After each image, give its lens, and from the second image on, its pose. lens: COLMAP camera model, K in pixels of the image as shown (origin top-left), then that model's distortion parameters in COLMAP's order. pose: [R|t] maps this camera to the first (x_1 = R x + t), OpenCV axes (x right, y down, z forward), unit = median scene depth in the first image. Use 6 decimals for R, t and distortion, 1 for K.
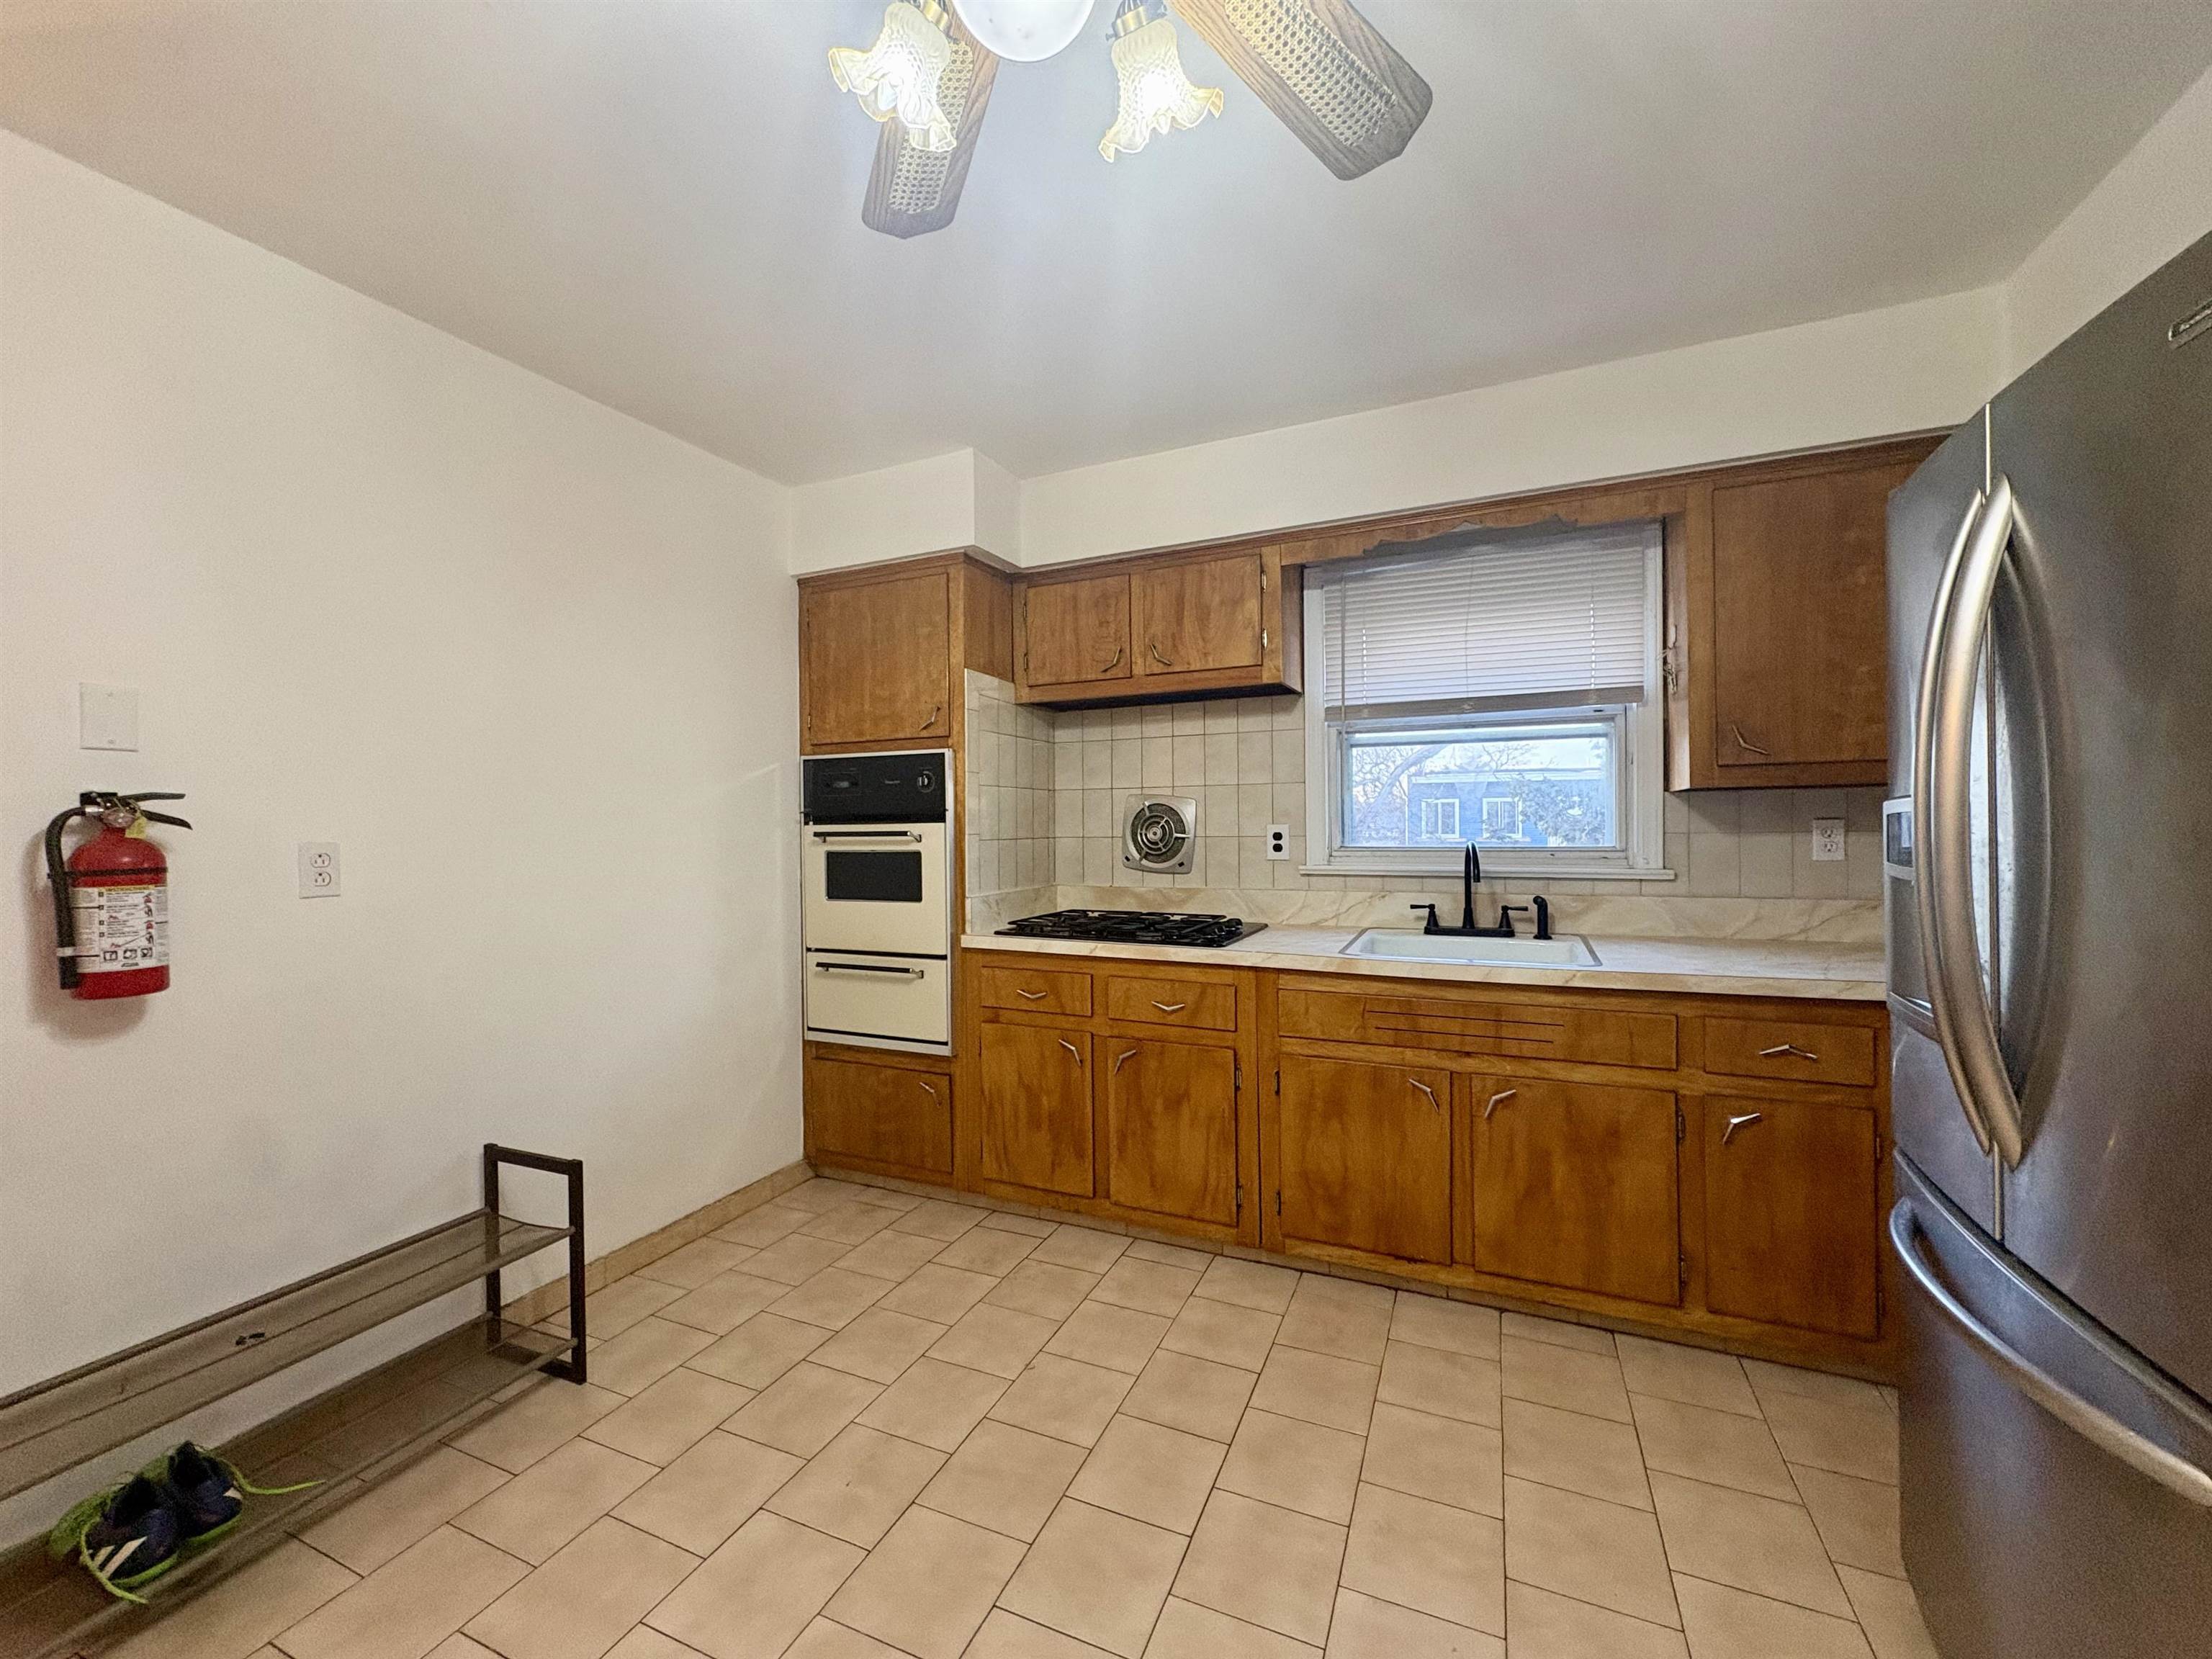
lens RADIAL K [[878.5, 0, 1108.1], [0, 878.5, 828.6], [0, 0, 1]] dist [0.002895, 0.000017]
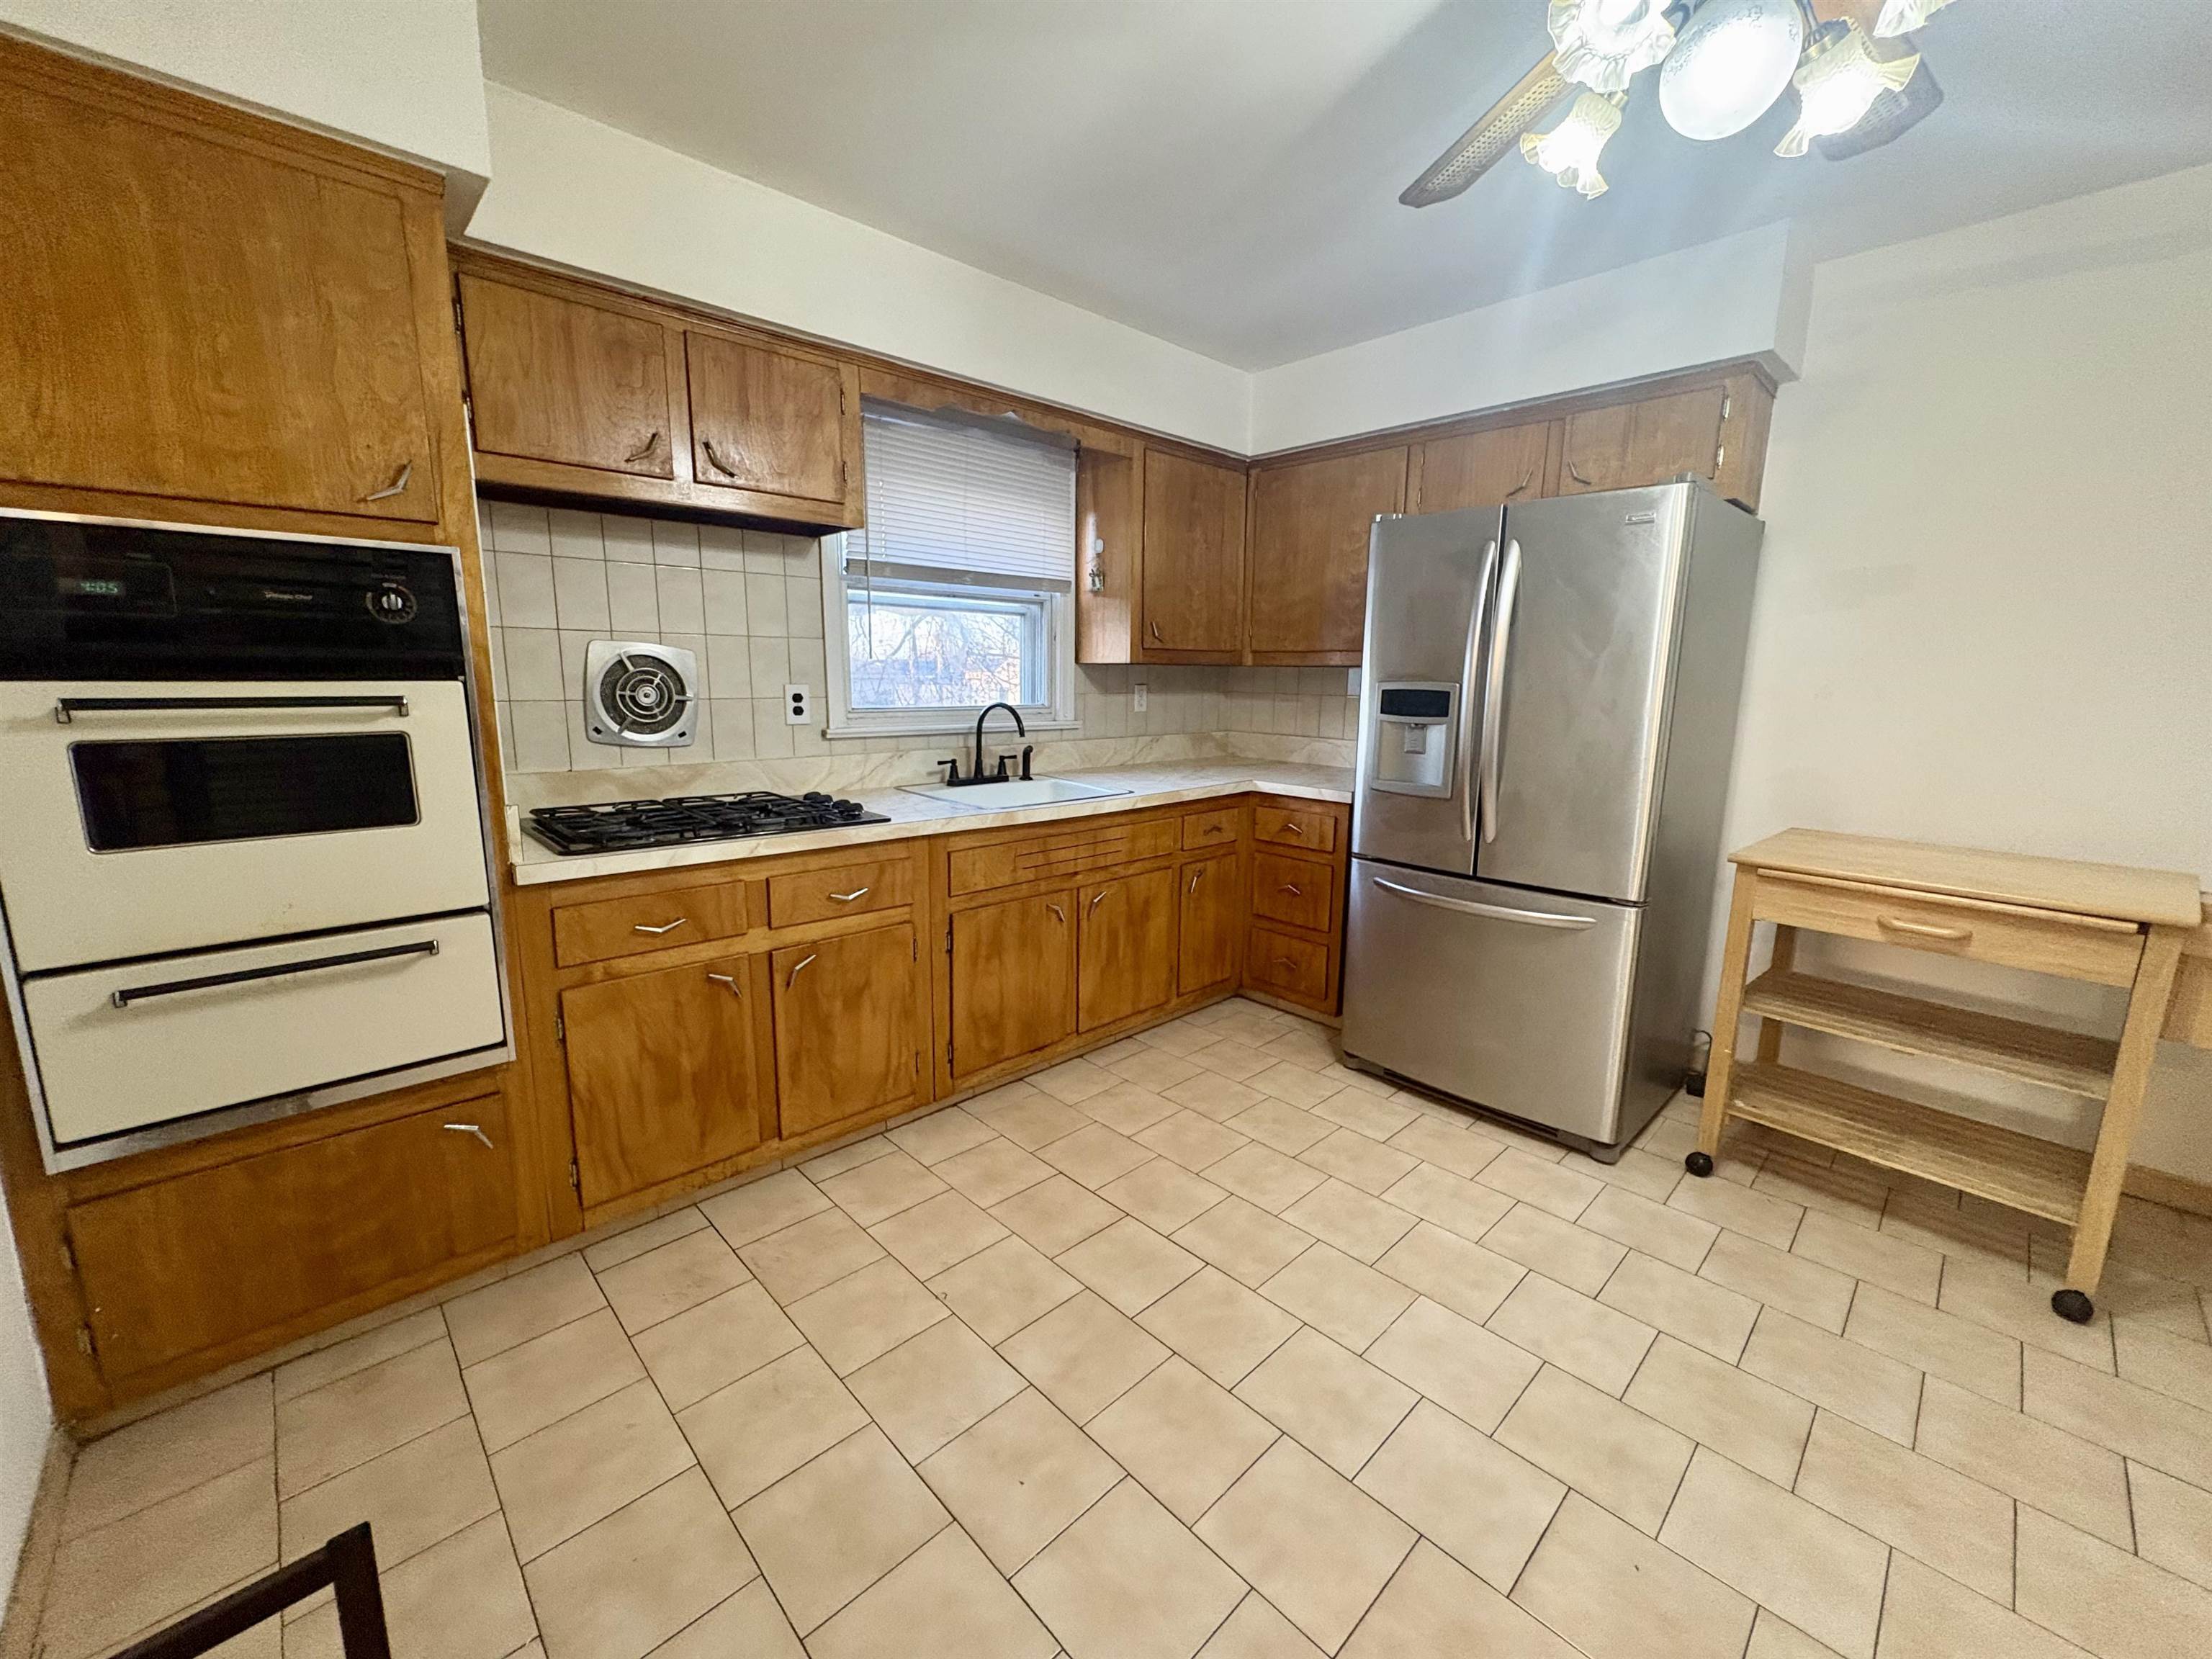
lens RADIAL K [[878.5, 0, 1107.6], [0, 878.5, 827.1], [0, 0, 1]] dist [0.002895, 0.000017]
pose [[0.381565, -0.143875, 0.913076, -0.593771], [-0.011553, 0.986993, 0.160349, -0.009764], [-0.924270, -0.071732, 0.374940, 0.408284]]
